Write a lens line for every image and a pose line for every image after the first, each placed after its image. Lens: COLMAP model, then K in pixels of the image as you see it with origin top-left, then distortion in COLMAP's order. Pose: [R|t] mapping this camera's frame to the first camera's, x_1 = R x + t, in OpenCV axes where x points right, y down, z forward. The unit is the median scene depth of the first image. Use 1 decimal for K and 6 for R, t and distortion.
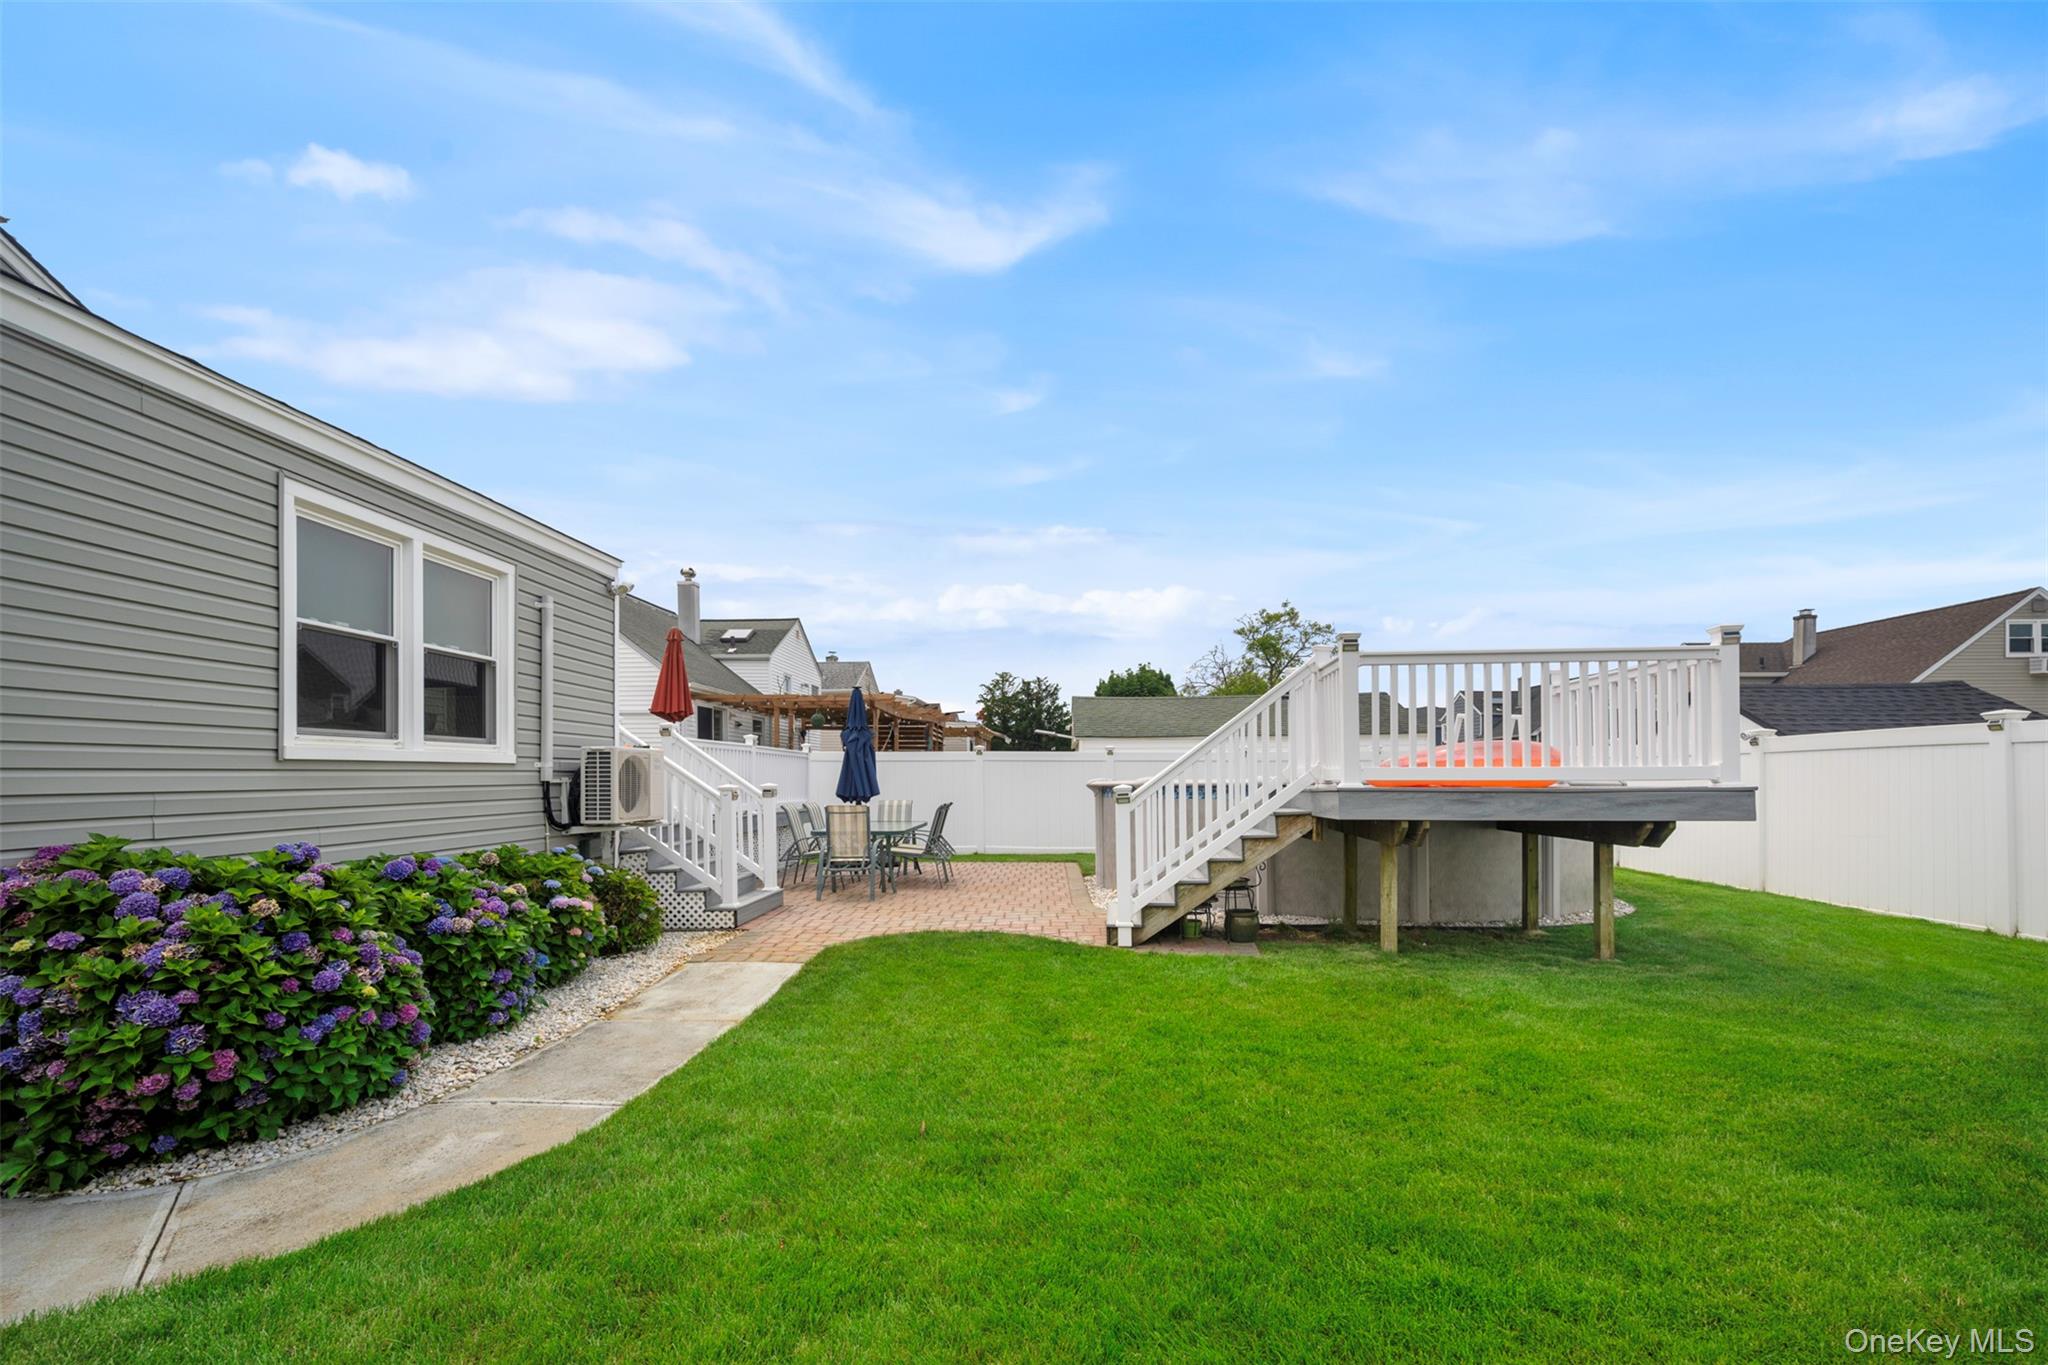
lens RADIAL K [[838.7, 0, 1026.3], [0, 838.7, 772.0], [0, 0, 1]] dist [-0.003802, 0.000721]
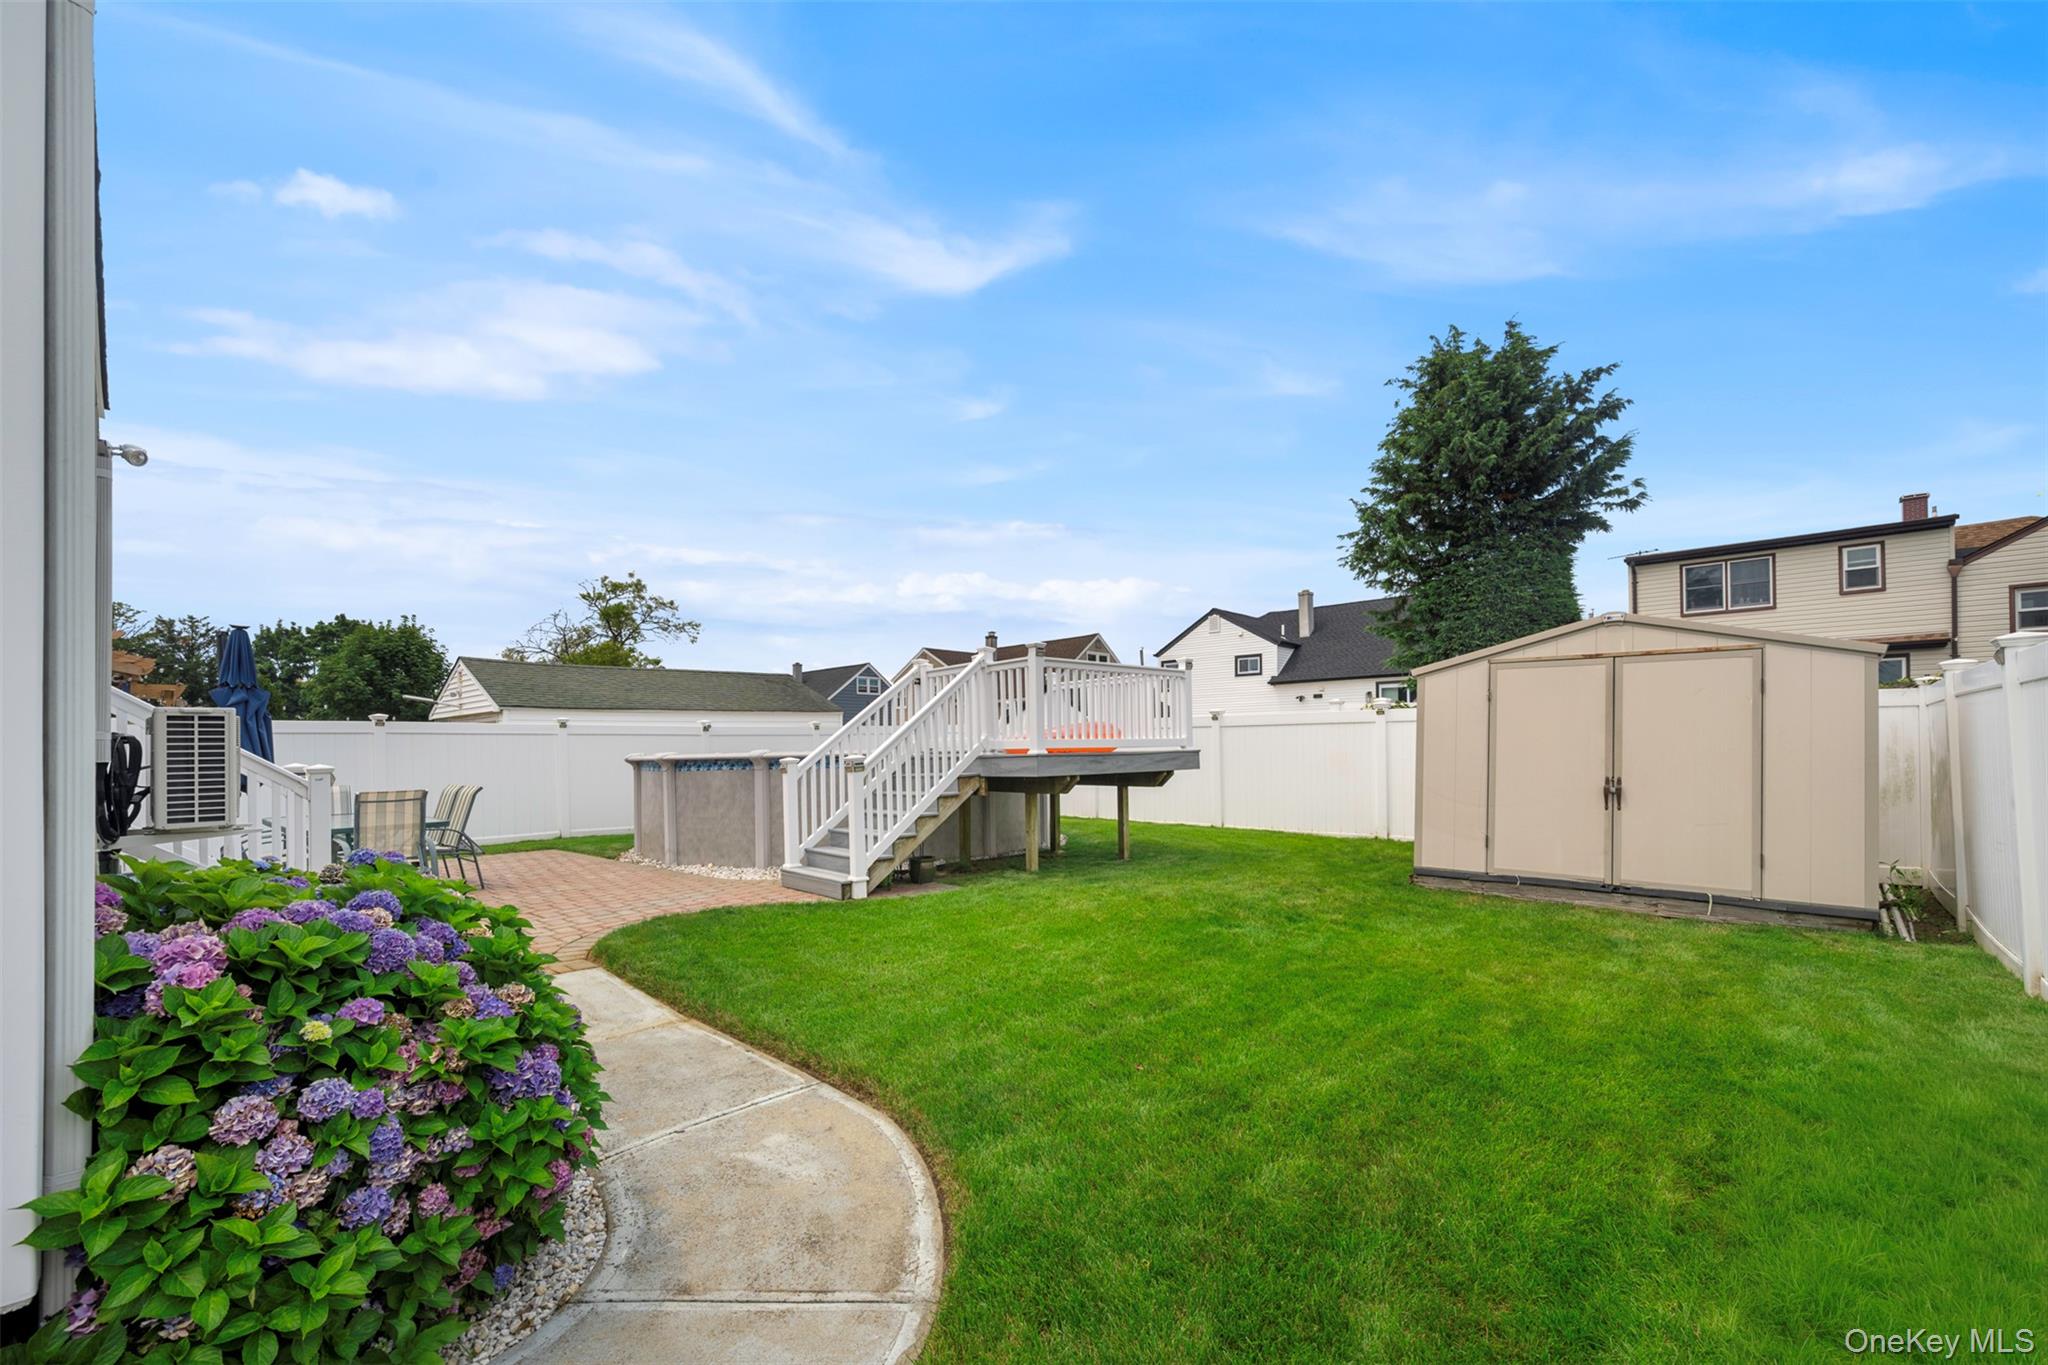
lens RADIAL K [[833.4, 0, 1027.7], [0, 833.4, 741.1], [0, 0, 1]] dist [-0.002080, -0.000256]
pose [[0.647843, -0.001536, 0.761772, -0.154725], [0.007009, 0.999968, -0.003944, 0.000727], [-0.761742, 0.007894, 0.647833, 0.026390]]
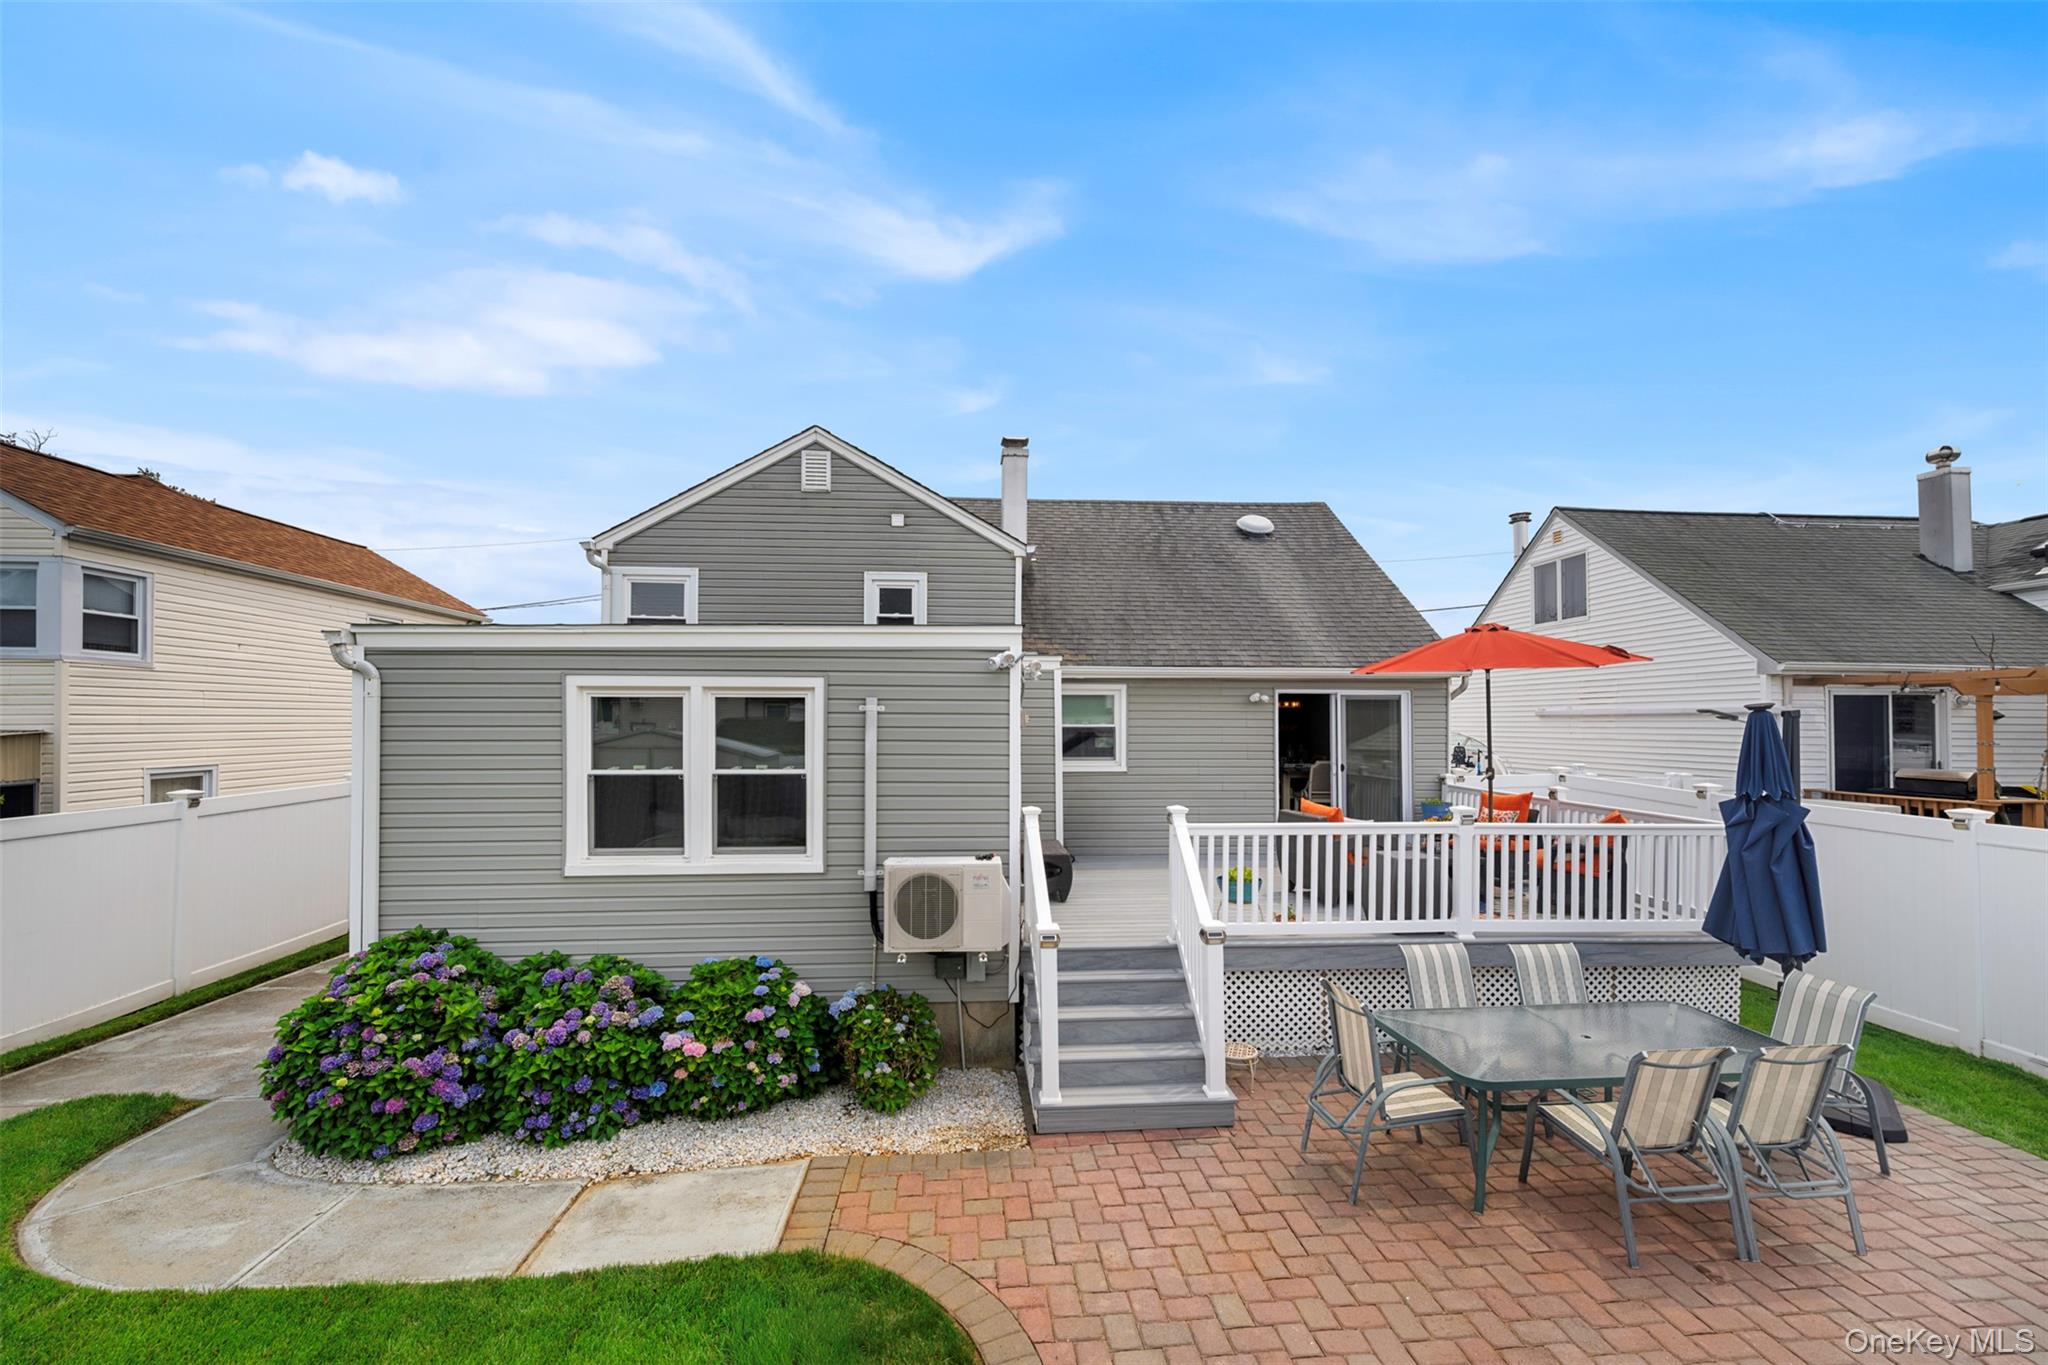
lens RADIAL K [[821.5, 0, 1027.9], [0, 821.5, 715.1], [0, 0, 1]] dist [-0.001359, -0.000250]
pose [[0.116359, -0.007364, -0.993180, 0.100604], [0.000806, 0.999973, -0.007320, -0.047499], [0.993207, 0.000051, 0.116362, 0.278770]]
